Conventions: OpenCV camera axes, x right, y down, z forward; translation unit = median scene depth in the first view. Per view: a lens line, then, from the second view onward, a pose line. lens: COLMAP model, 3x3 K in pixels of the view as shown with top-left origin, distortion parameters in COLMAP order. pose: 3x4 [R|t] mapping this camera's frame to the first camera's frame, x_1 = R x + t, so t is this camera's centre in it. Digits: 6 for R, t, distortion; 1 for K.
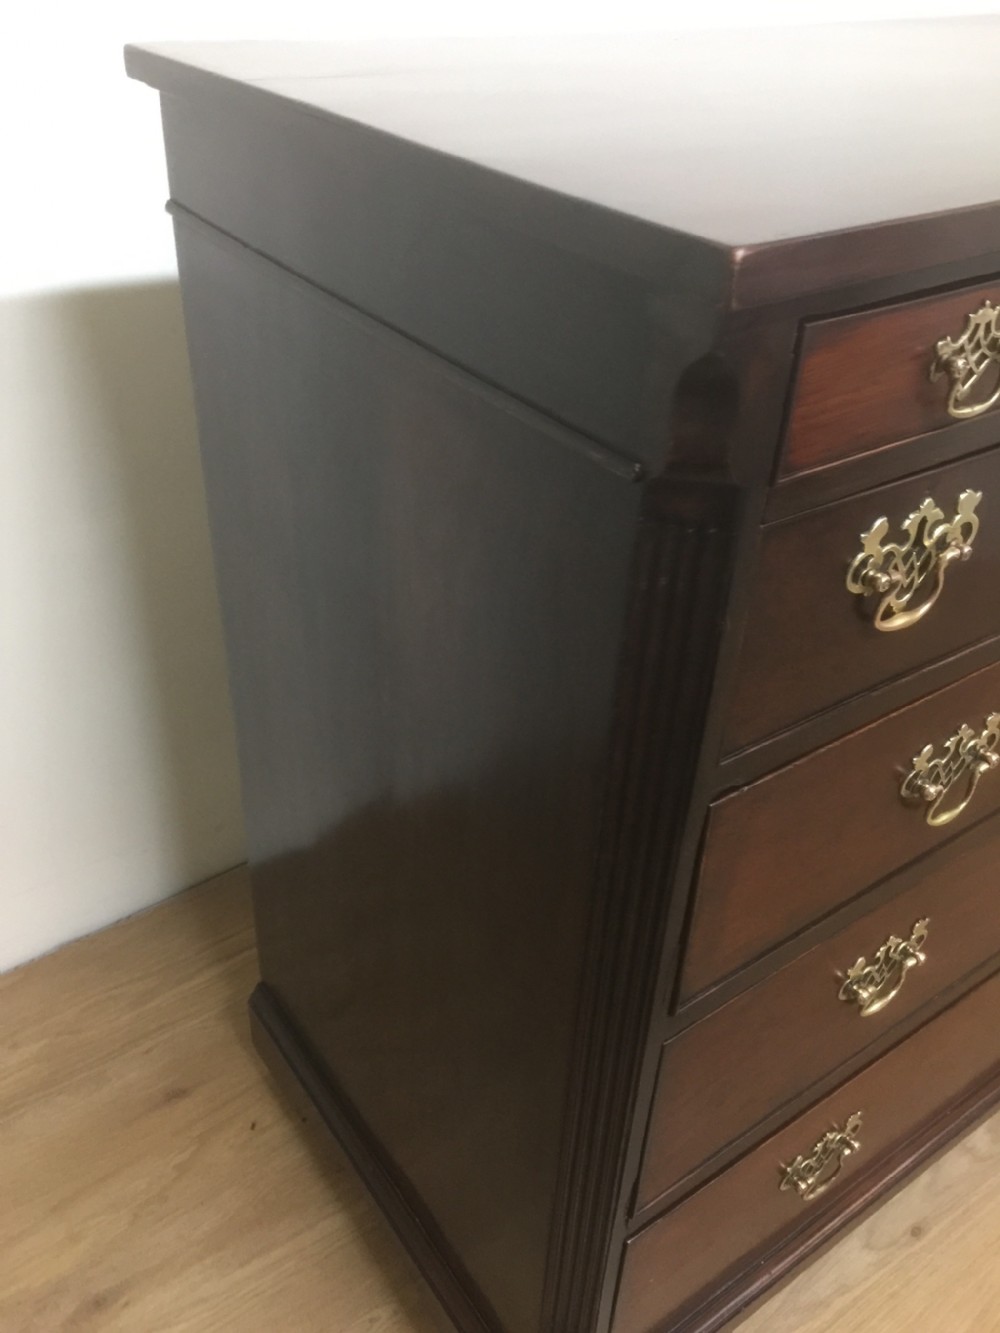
lens RADIAL K [[1142.3, 0, 511.7], [0, 1142.3, 658.4], [0, 0, 1]] dist [0.087224, -0.117989]
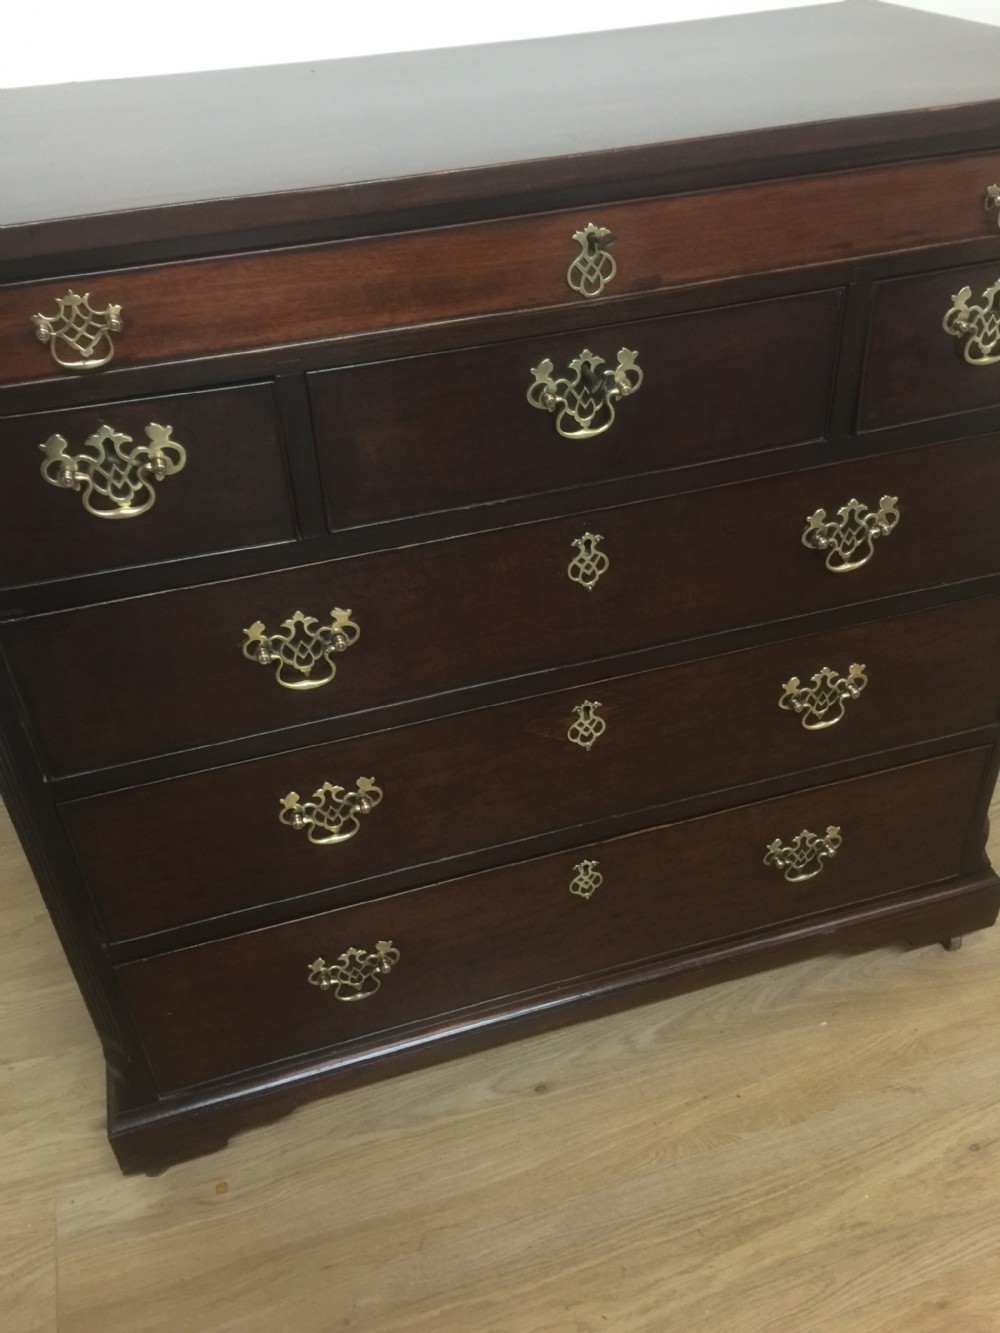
lens RADIAL K [[1142.3, 0, 497.4], [0, 1142.3, 664.9], [0, 0, 1]] dist [0.087224, -0.117989]
pose [[0.940032, 0.120220, -0.319196, 0.765202], [-0.109047, 0.992638, 0.052718, 0.017745], [0.323184, -0.014749, 0.946221, -0.129476]]
